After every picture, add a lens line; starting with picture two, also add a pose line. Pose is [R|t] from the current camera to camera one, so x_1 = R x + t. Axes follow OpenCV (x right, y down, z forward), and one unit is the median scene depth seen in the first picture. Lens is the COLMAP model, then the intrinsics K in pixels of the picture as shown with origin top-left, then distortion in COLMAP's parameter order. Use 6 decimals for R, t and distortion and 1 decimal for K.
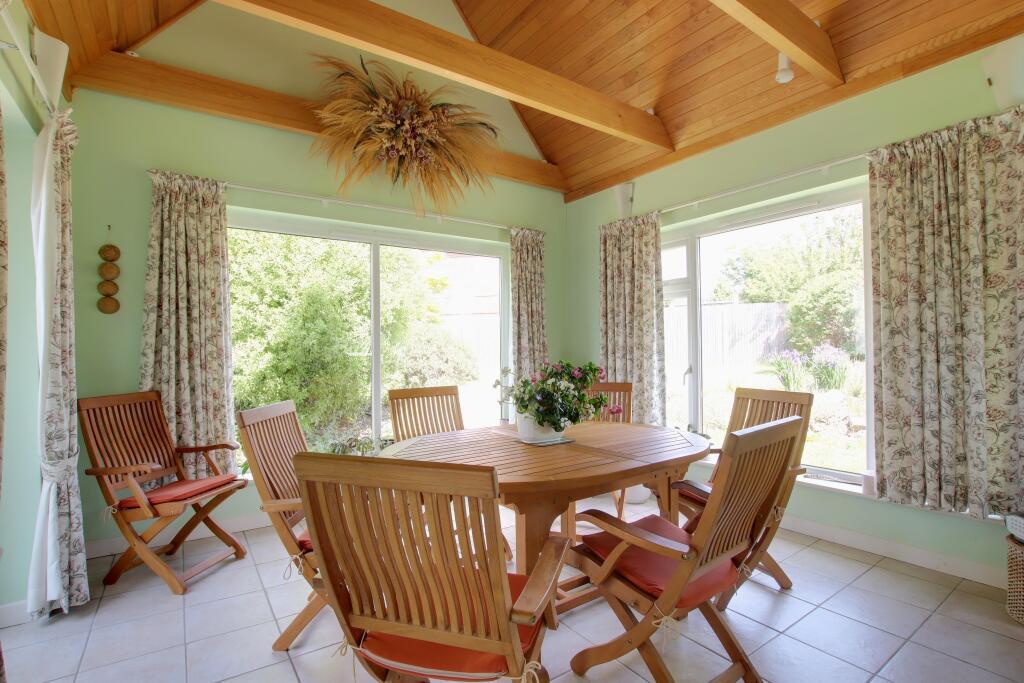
lens RADIAL K [[492.8, 0, 512.0], [0, 492.8, 341.5], [0, 0, 1]] dist [-0.002175, -0.000240]
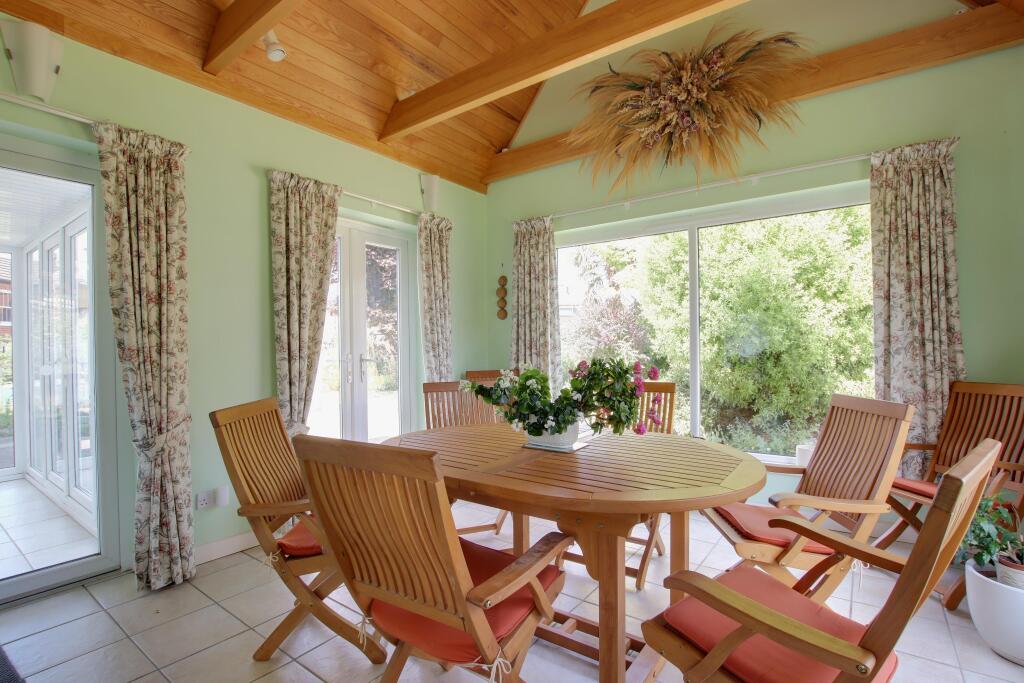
lens RADIAL K [[494.0, 0, 512.0], [0, 494.0, 341.5], [0, 0, 1]] dist [-0.000074, 0.000063]
pose [[0.338953, 0.001314, -0.940802, 0.626504], [0.026743, 0.999581, 0.011031, -0.002141], [0.940423, -0.028899, 0.338776, 0.438360]]
